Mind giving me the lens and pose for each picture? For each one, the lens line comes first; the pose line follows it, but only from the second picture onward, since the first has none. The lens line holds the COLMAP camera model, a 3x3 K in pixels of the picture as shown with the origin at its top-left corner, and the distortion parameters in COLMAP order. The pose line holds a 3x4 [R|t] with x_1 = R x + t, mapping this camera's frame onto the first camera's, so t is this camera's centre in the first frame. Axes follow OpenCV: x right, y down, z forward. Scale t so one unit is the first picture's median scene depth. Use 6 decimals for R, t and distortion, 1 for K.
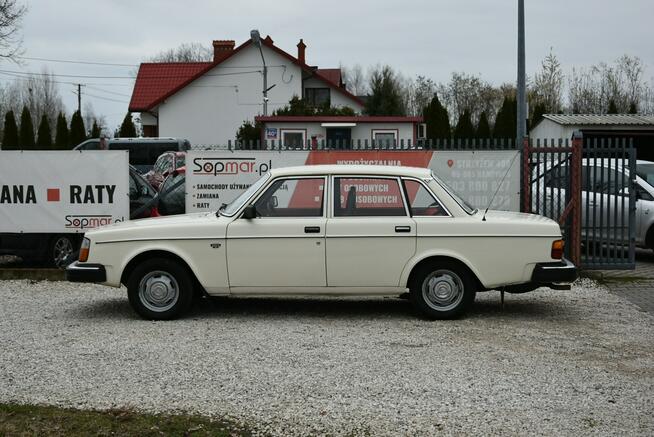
lens RADIAL K [[1079.9, 0, 327.0], [0, 1079.9, 218.5], [0, 0, 1]] dist [-0.028540, 0.042033]
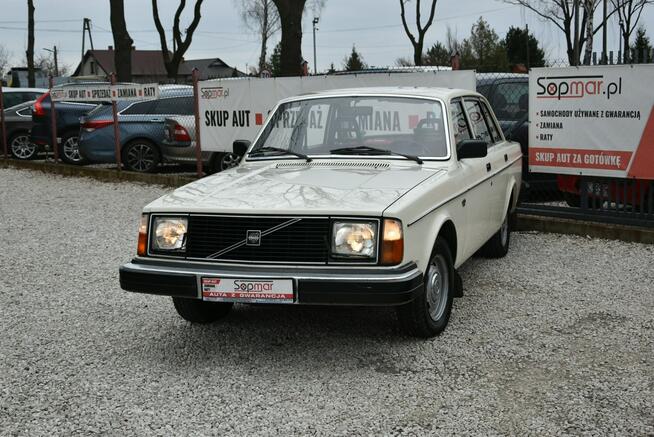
lens RADIAL K [[974.1, 0, 327.0], [0, 974.1, 218.5], [0, 0, 1]] dist [-0.026305, 0.029204]
pose [[0.638952, 0.085665, -0.764462, 0.333059], [-0.022248, 0.995422, 0.092951, -0.015508], [0.768925, -0.042383, 0.637932, 0.416997]]
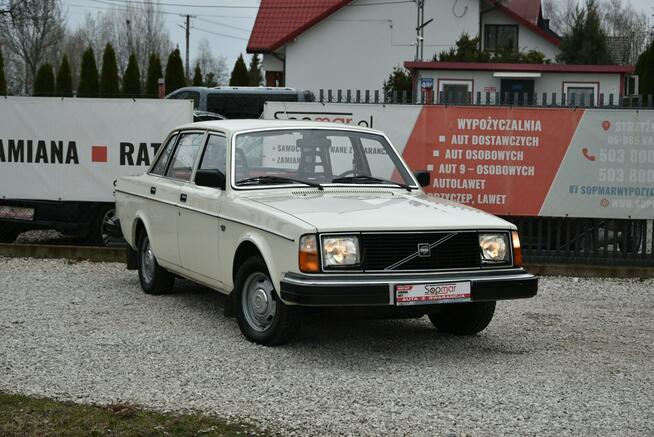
lens RADIAL K [[1483.0, 0, 327.0], [0, 1483.0, 218.5], [0, 0, 1]] dist [-0.018077, 0.123861]
pose [[0.990440, 0.030945, -0.134425, 0.061280], [-0.029528, 0.999485, 0.012524, 0.007091], [0.134743, -0.008435, 0.990845, -0.062754]]
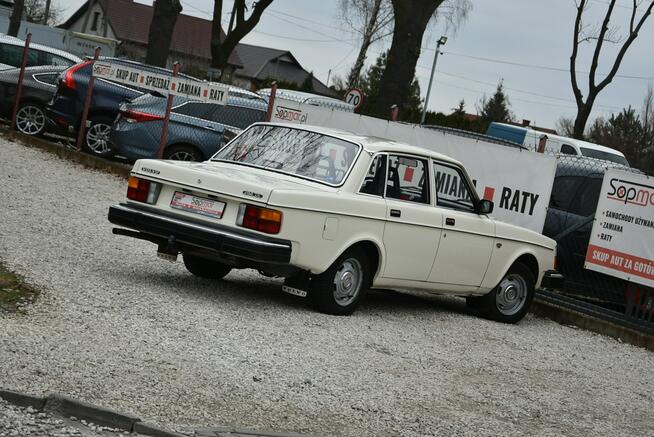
lens RADIAL K [[1642.0, 0, 327.0], [0, 1642.0, 218.5], [0, 0, 1]] dist [-0.013917, 0.246788]
pose [[0.565937, 0.172707, -0.806156, 0.743531], [-0.255965, 0.966300, 0.027322, -0.005949], [0.783707, 0.190885, 0.591072, 0.117329]]
